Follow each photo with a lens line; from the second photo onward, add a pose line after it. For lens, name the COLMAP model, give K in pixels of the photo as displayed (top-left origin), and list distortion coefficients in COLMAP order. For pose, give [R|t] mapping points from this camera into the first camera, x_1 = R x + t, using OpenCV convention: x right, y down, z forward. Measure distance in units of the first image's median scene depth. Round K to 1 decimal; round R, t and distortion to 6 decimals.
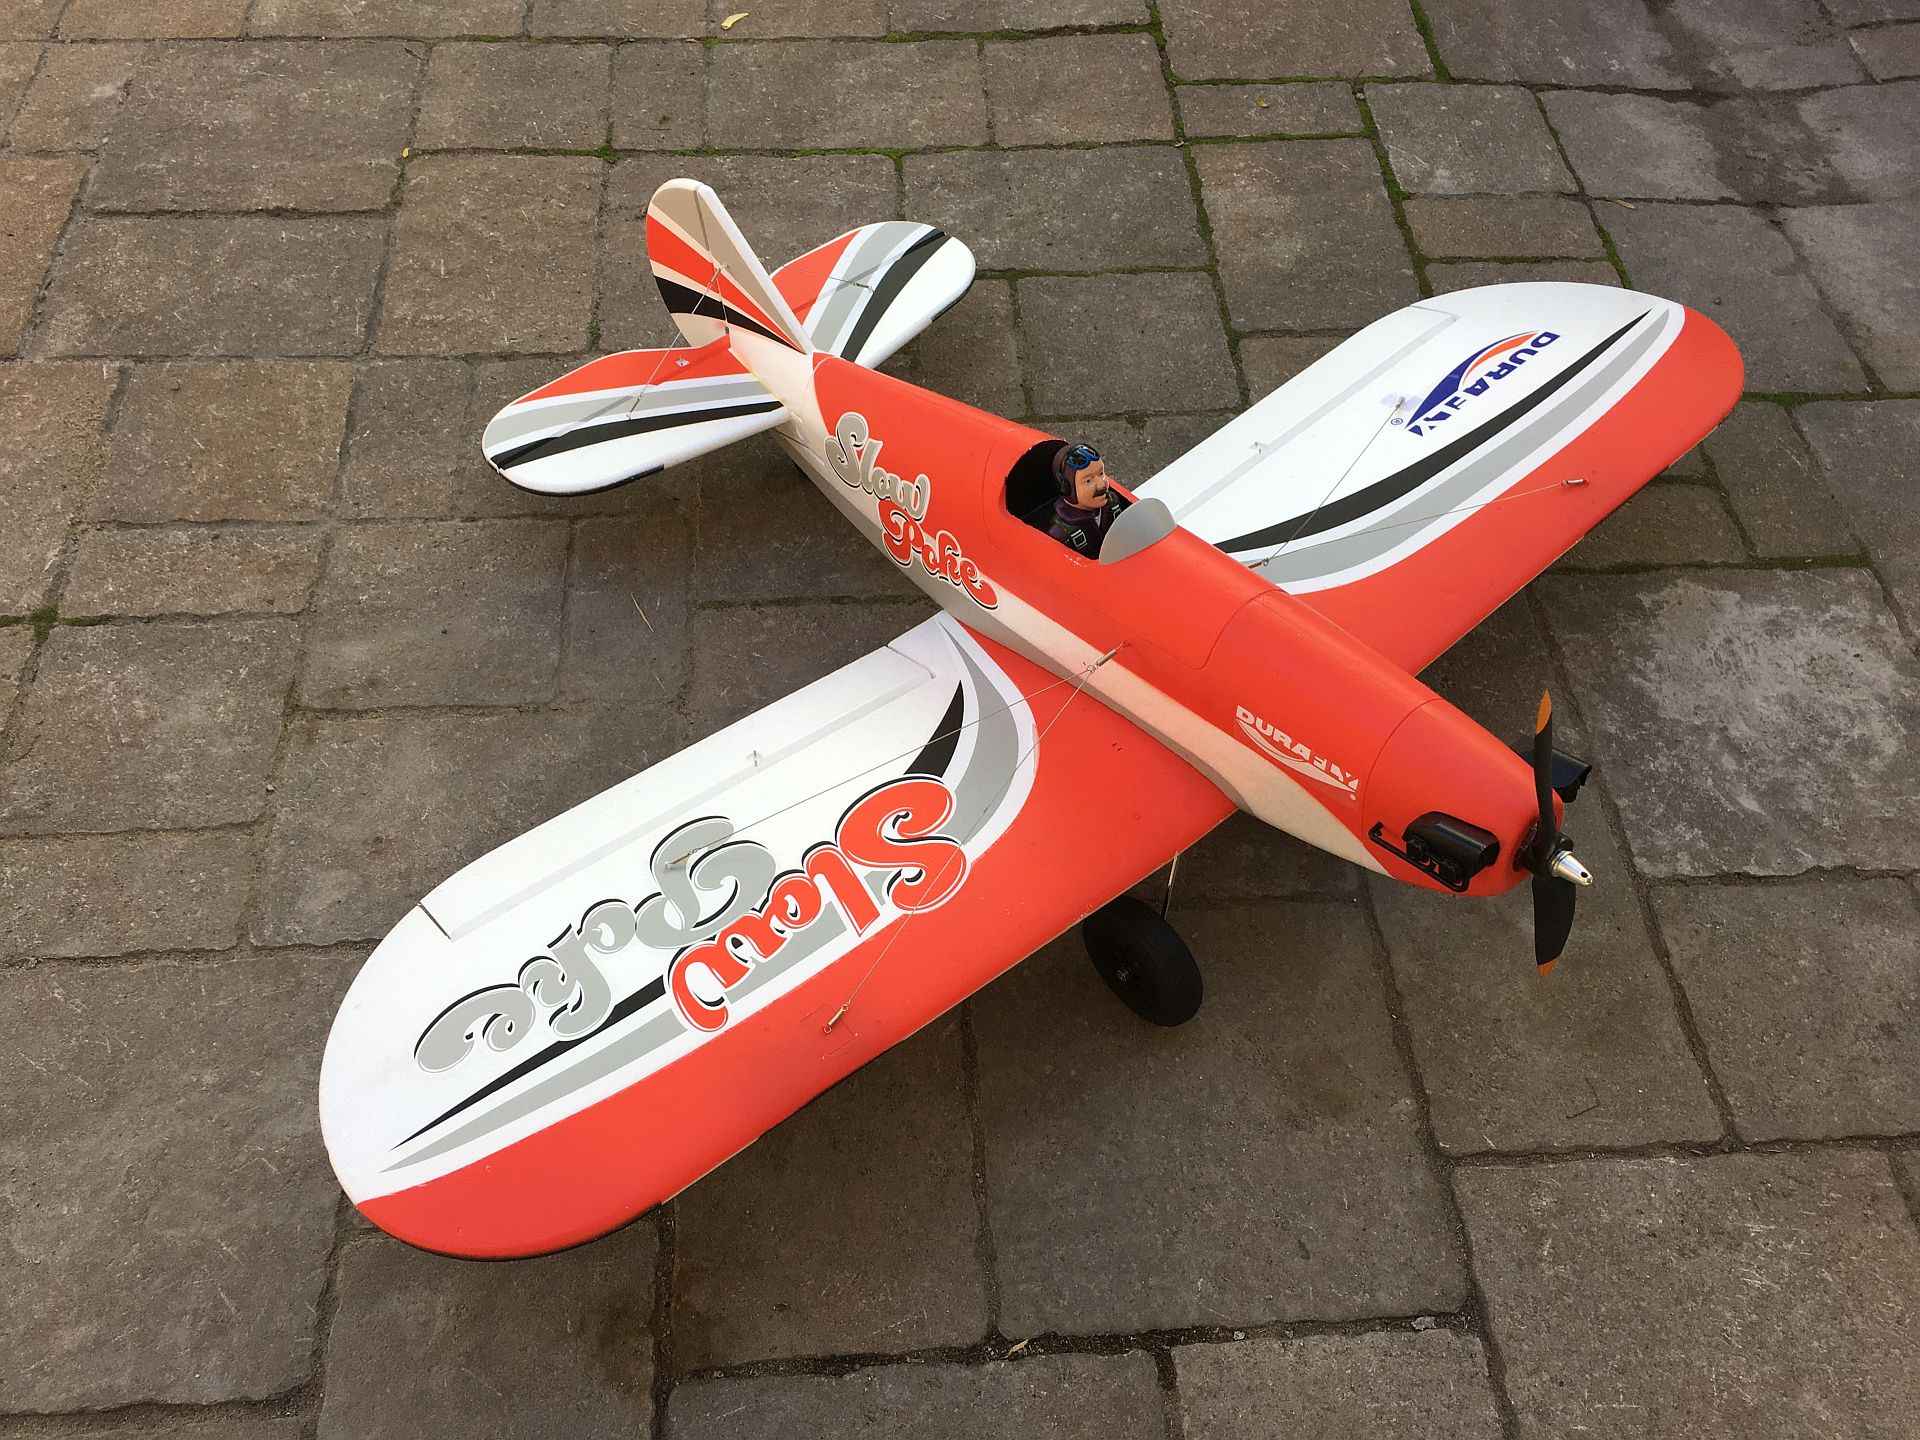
lens RADIAL K [[1625.0, 0, 955.1], [0, 1625.0, 696.9], [0, 0, 1]] dist [0.086559, -0.121033]
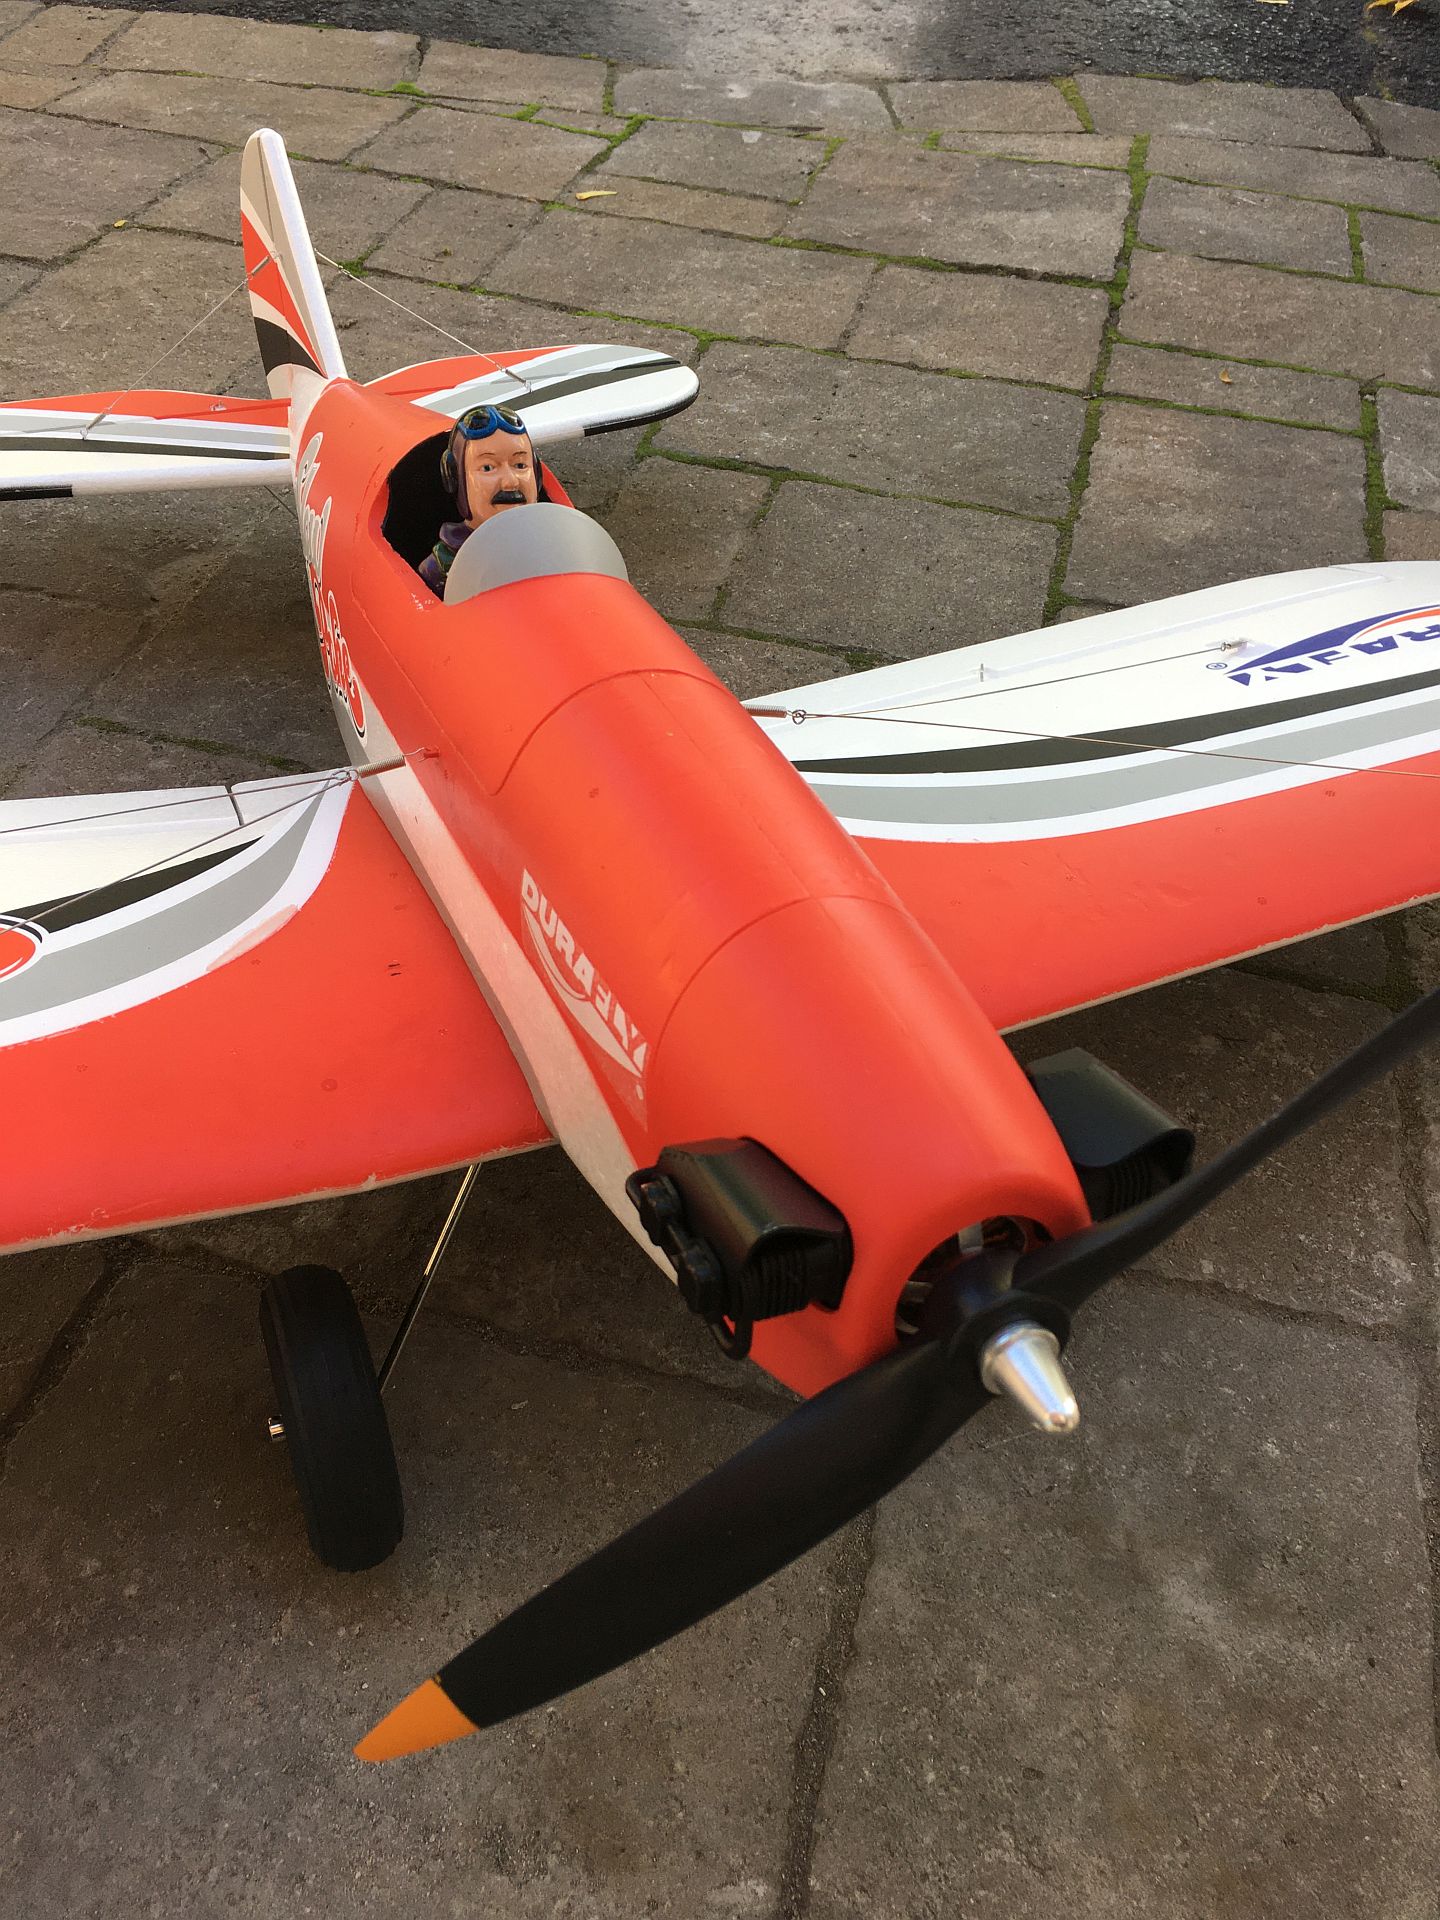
lens RADIAL K [[1553.7, 0, 730.1], [0, 1553.7, 1025.2], [0, 0, 1]] dist [0.053650, -0.054833]
pose [[0.950129, 0.248597, -0.188291, 0.242588], [-0.271952, 0.955991, -0.110109, 0.059605], [0.152632, 0.155824, 0.975921, 0.456128]]
